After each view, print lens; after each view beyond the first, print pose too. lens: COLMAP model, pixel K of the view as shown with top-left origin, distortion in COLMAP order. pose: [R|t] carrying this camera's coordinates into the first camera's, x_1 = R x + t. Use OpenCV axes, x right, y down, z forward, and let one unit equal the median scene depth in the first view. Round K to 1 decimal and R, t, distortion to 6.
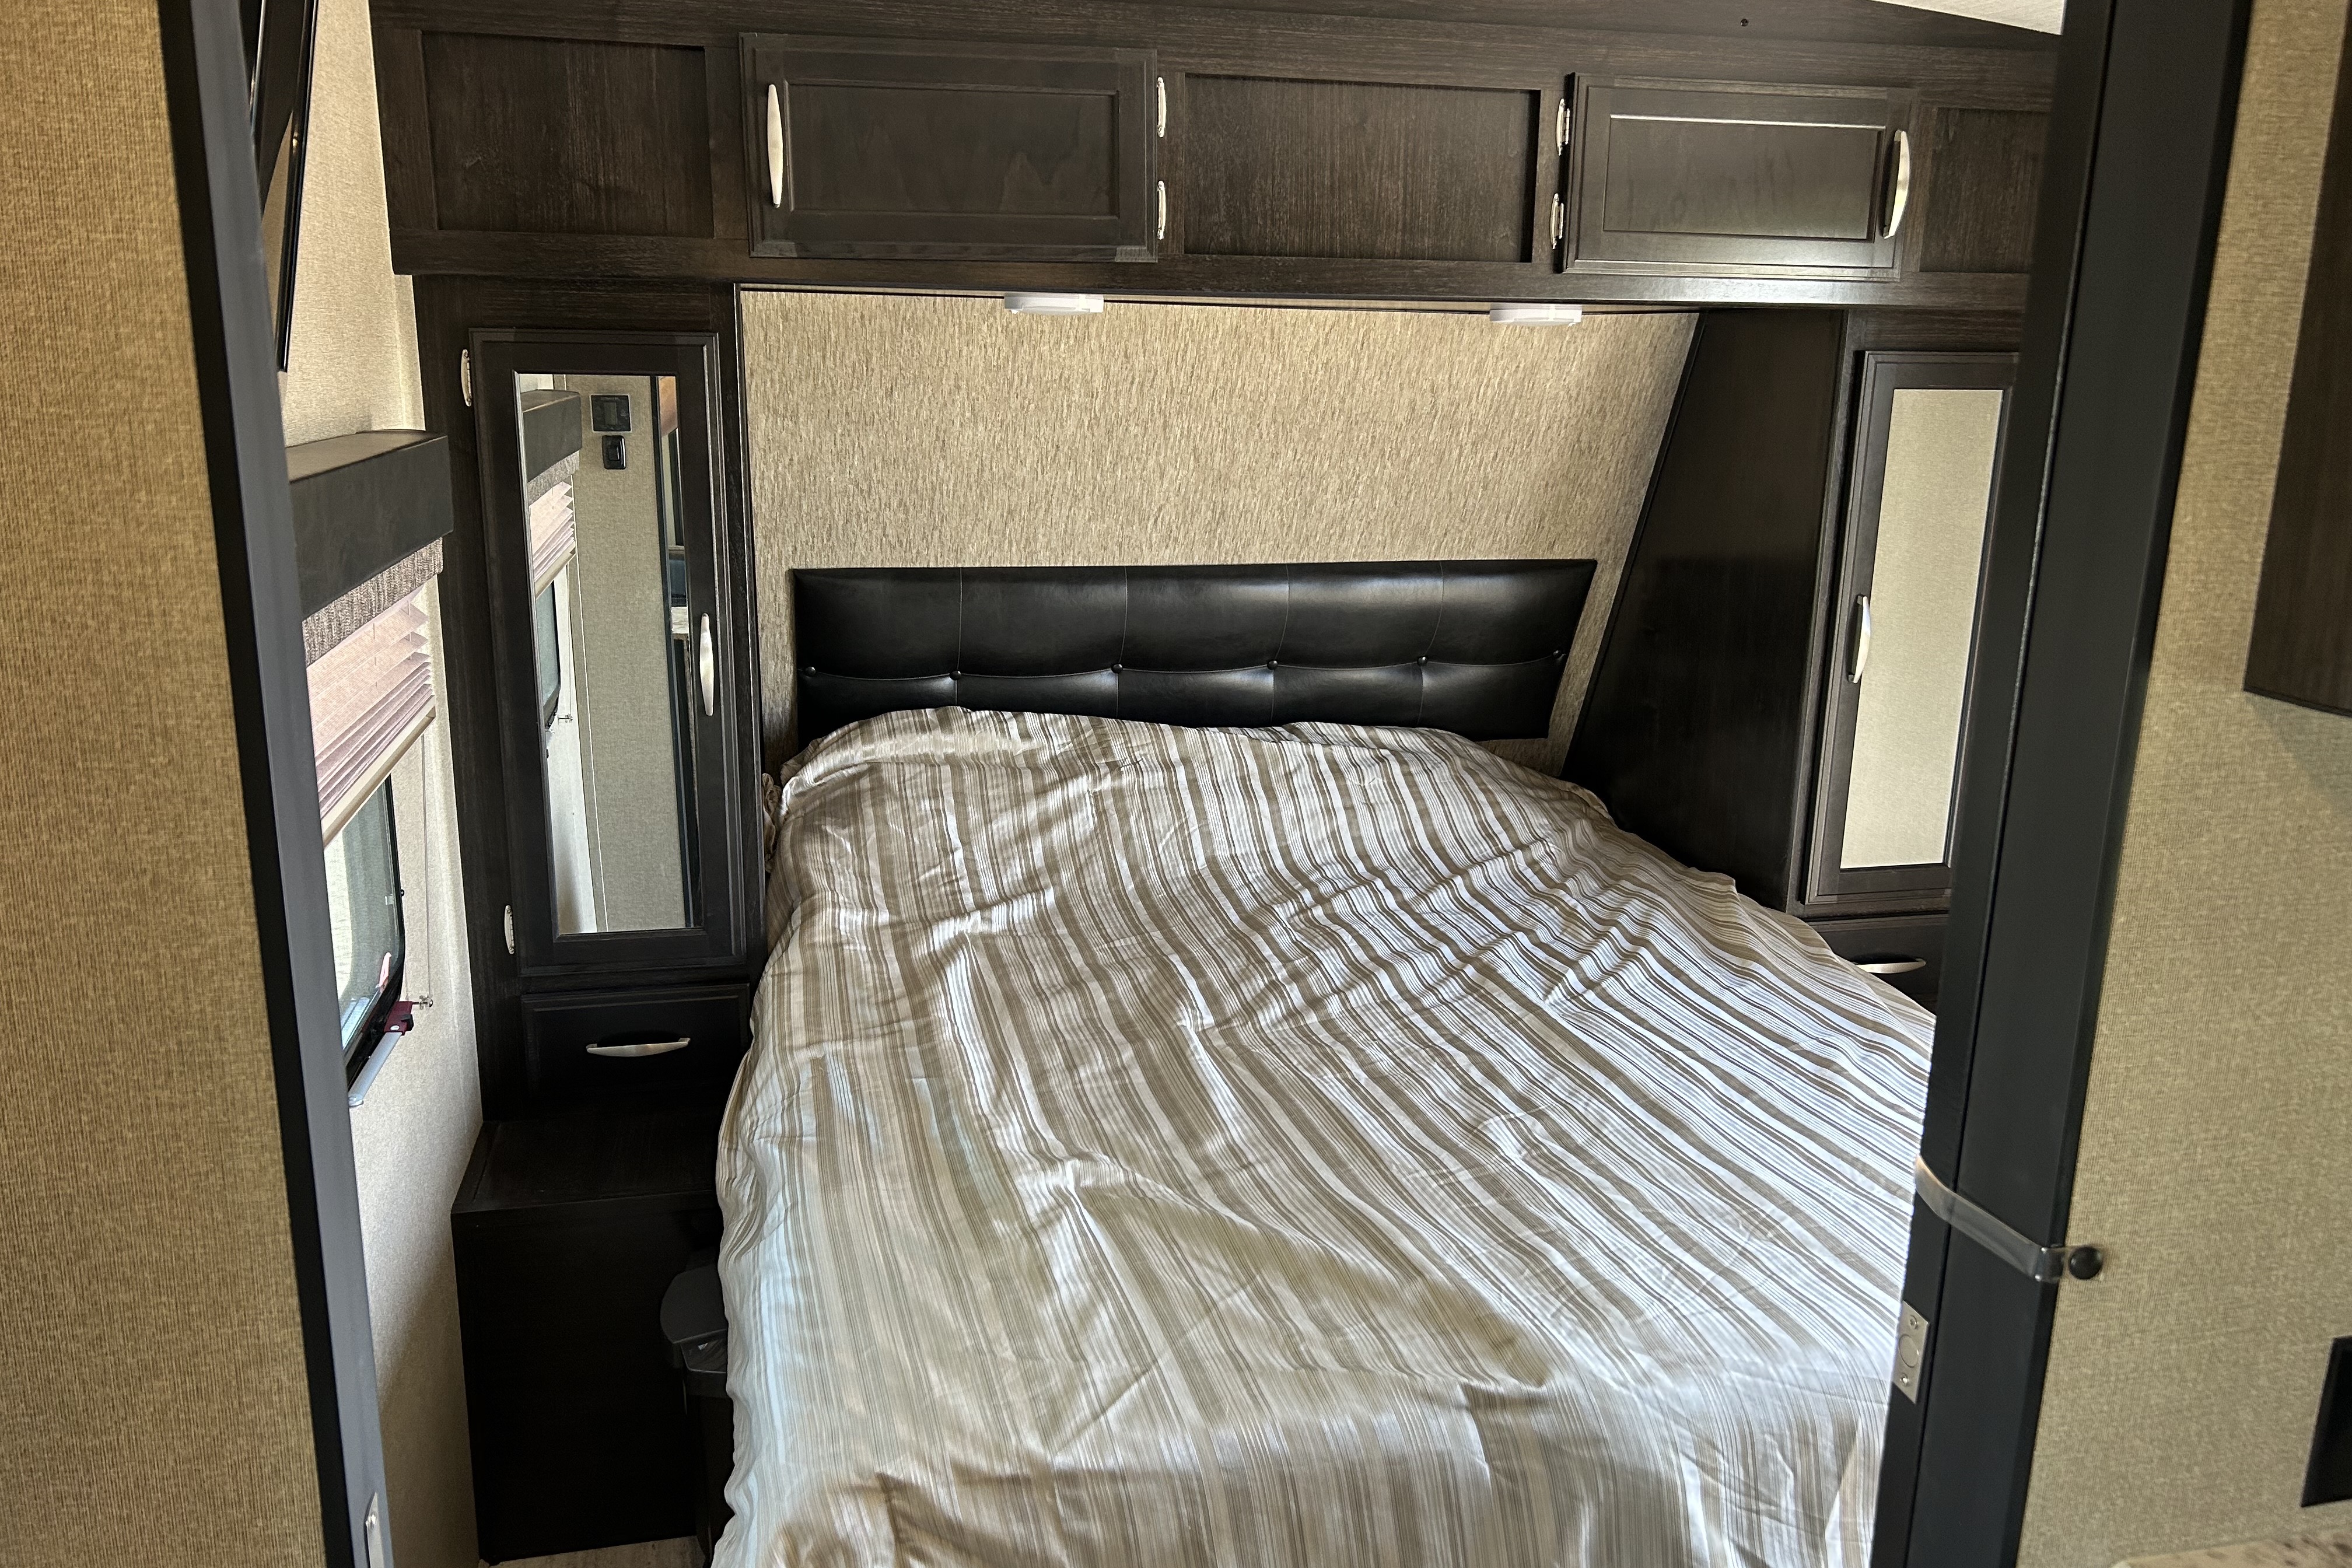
lens RADIAL K [[1764.8, 0, 1171.1], [0, 1764.8, 787.8], [0, 0, 1]] dist [0.152947, -0.300229]
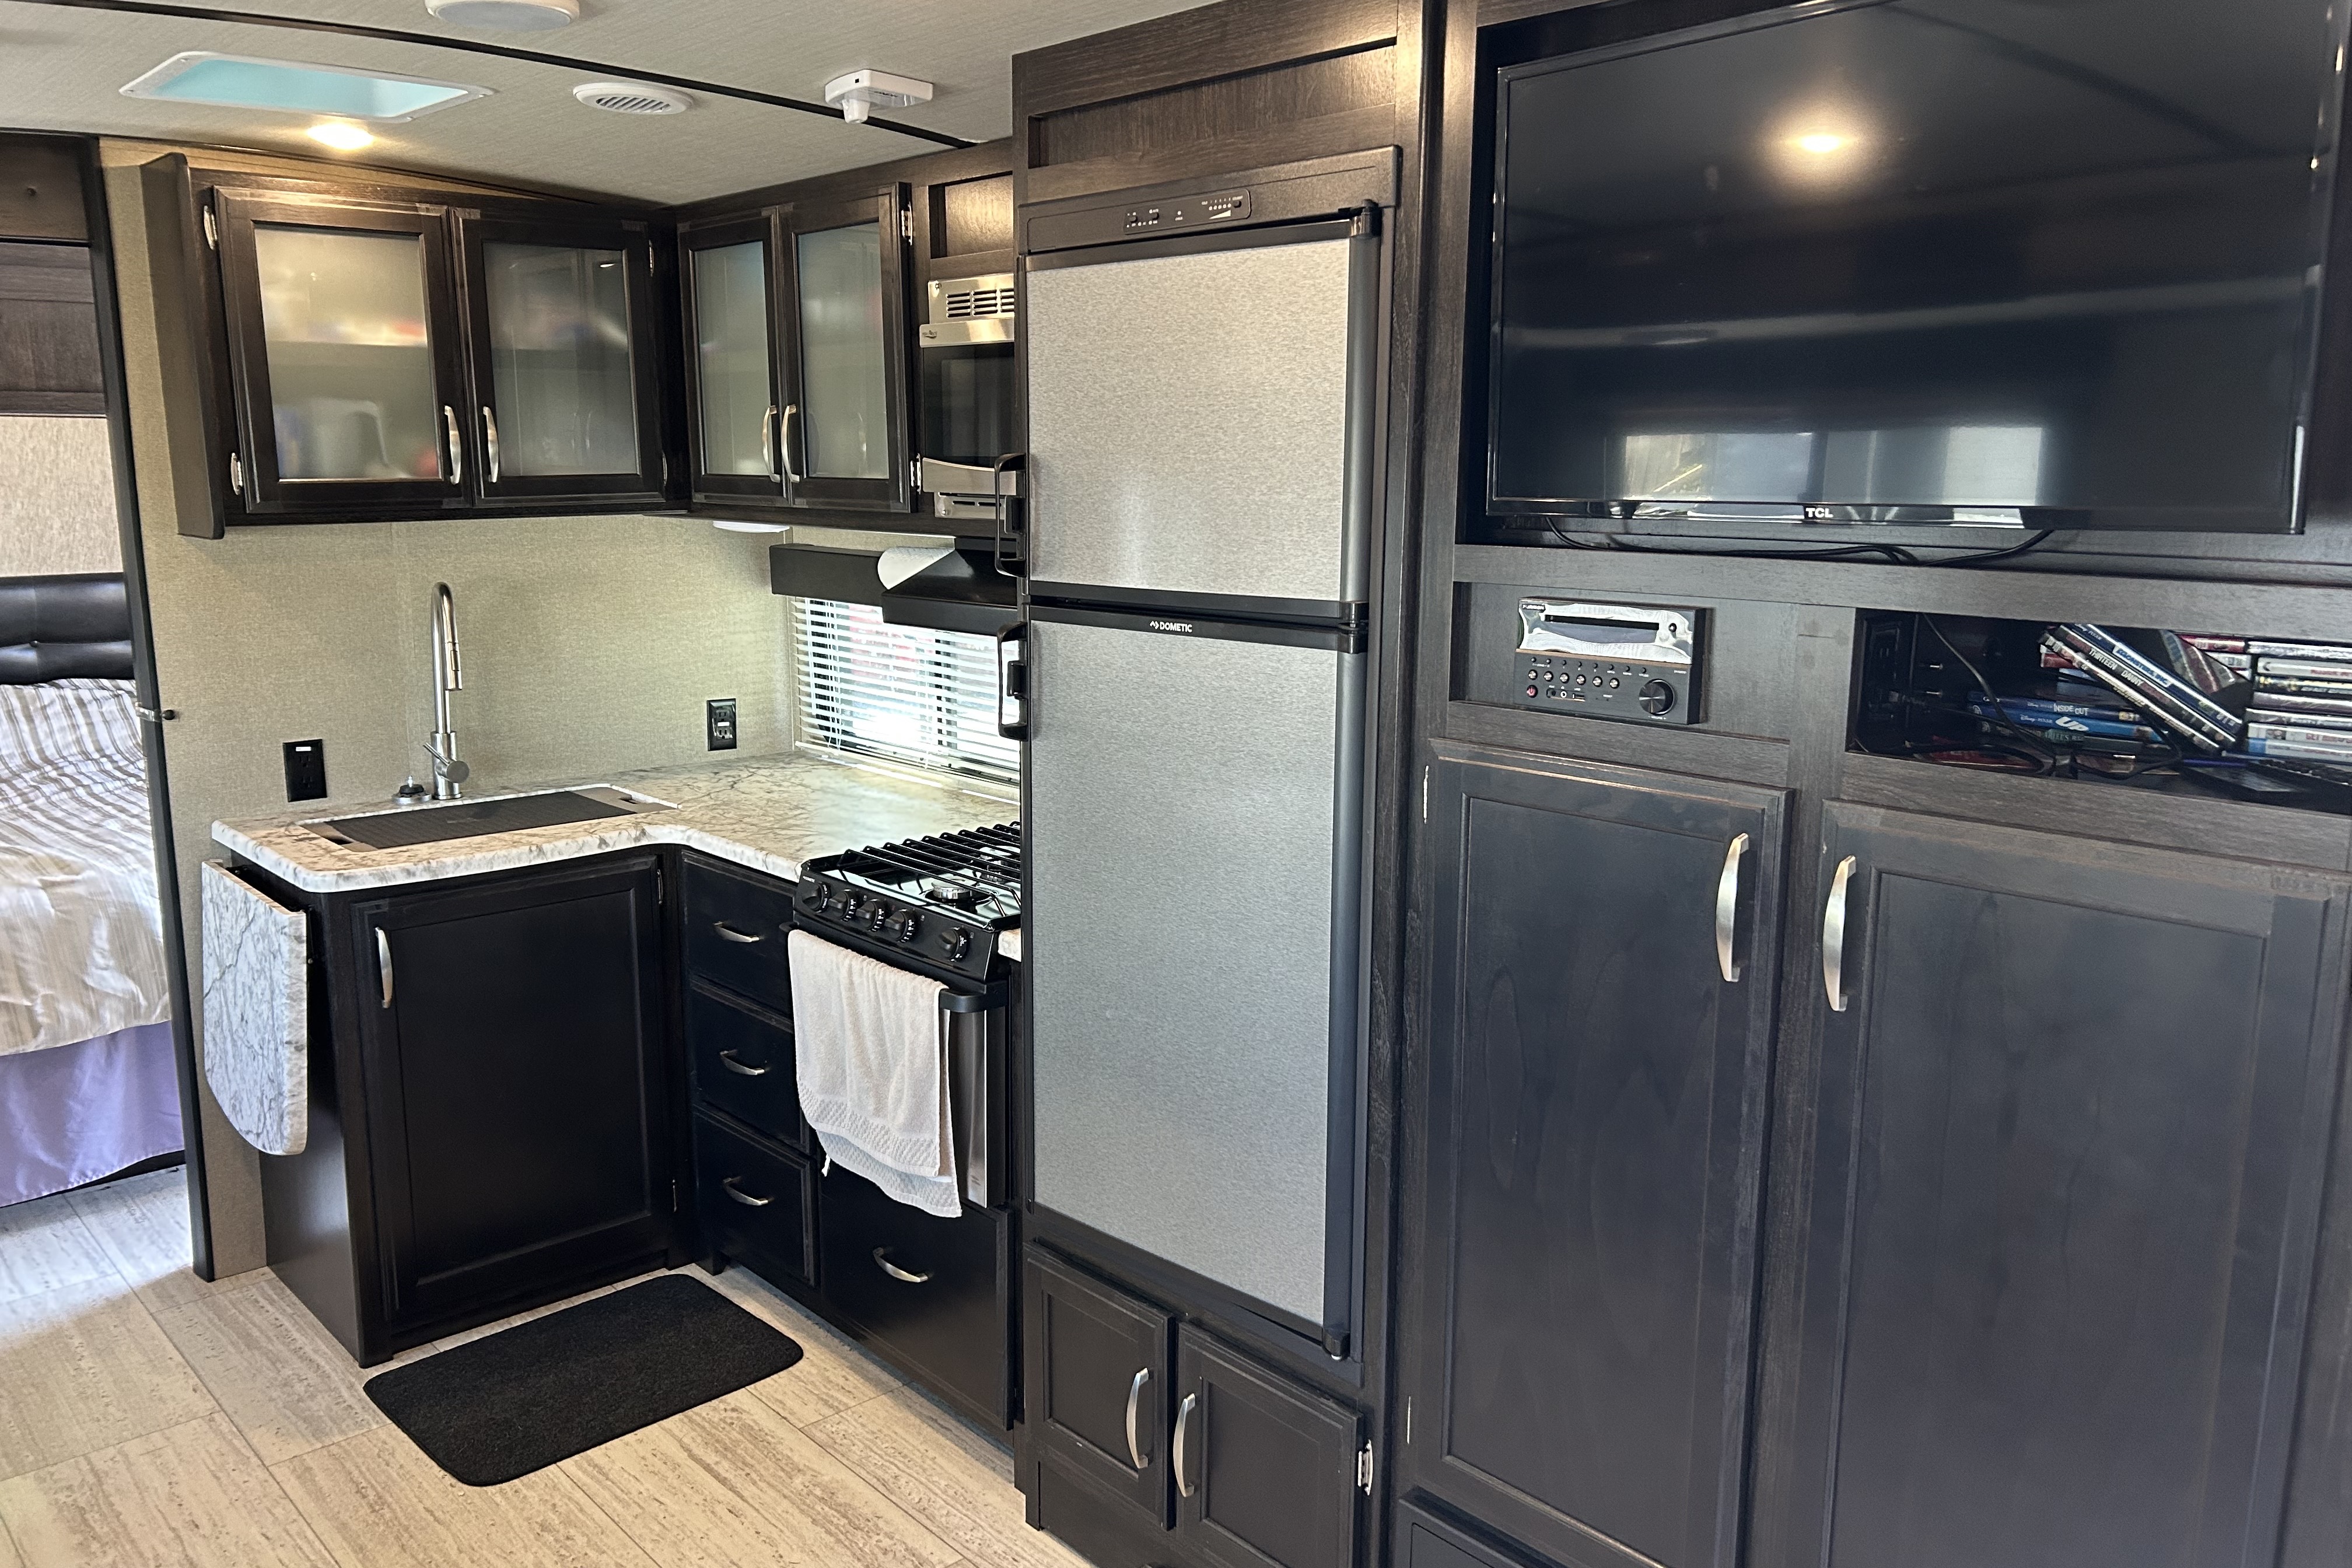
lens RADIAL K [[1780.7, 0, 1185.3], [0, 1780.7, 781.1], [0, 0, 1]] dist [0.083840, -0.077644]
pose [[0.872156, -0.100964, 0.478696, 0.178056], [0.127926, 0.991494, -0.023954, 0.234887], [-0.472205, 0.082130, 0.877654, -0.922900]]
